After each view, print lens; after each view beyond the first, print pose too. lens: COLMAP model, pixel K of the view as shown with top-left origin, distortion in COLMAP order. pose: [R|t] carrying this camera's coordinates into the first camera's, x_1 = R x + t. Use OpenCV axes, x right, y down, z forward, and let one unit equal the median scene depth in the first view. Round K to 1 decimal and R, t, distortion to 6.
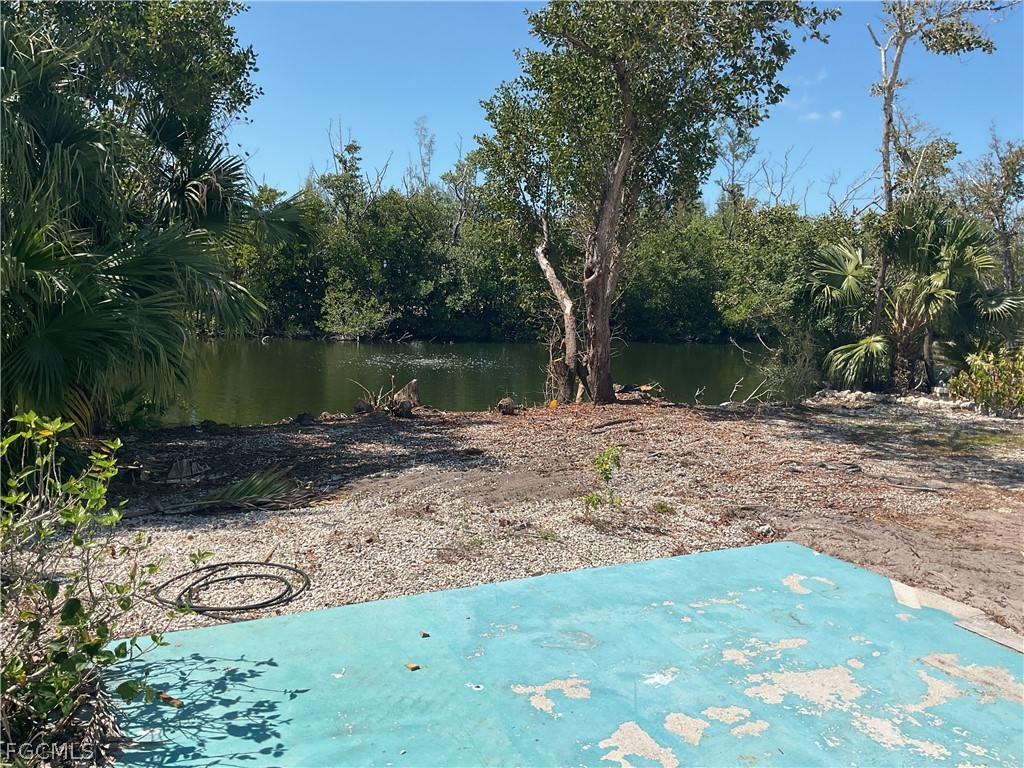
lens RADIAL K [[847.9, 0, 512.0], [0, 847.9, 384.0], [0, 0, 1]] dist [0.112679, -0.182320]
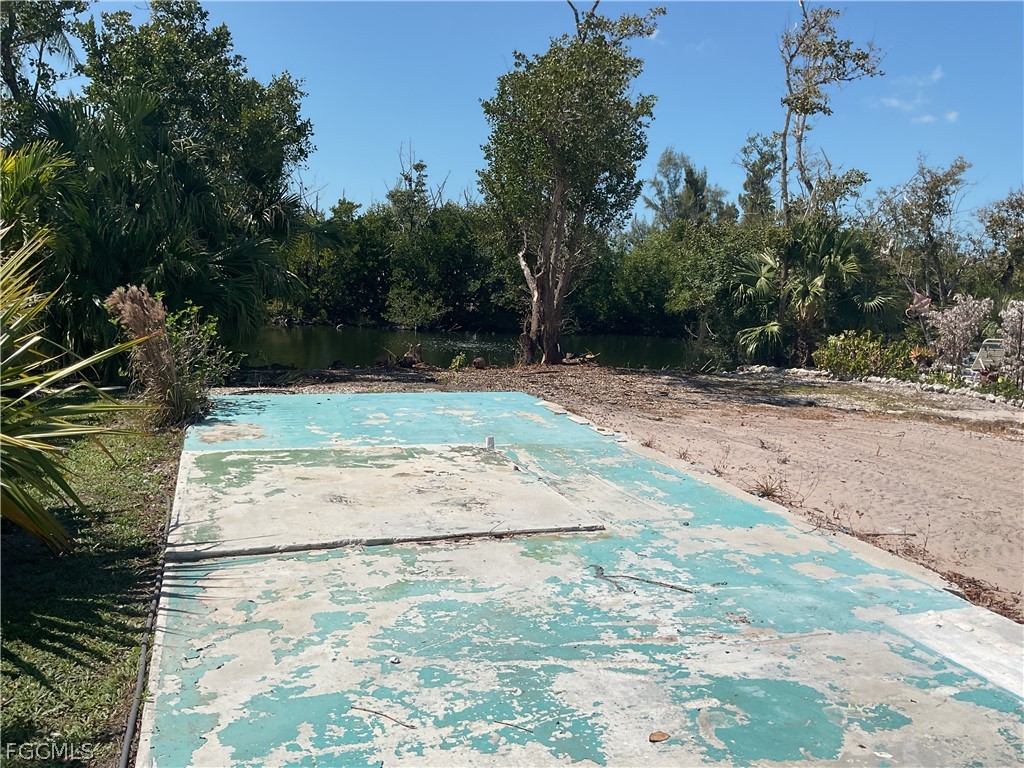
lens RADIAL K [[847.9, 0, 512.0], [0, 847.9, 384.0], [0, 0, 1]] dist [0.112679, -0.182320]
pose [[0.994213, 0.027029, -0.103973, 0.157226], [-0.027675, 0.999606, -0.004771, 0.053018], [0.103803, 0.007621, 0.994569, -0.331257]]
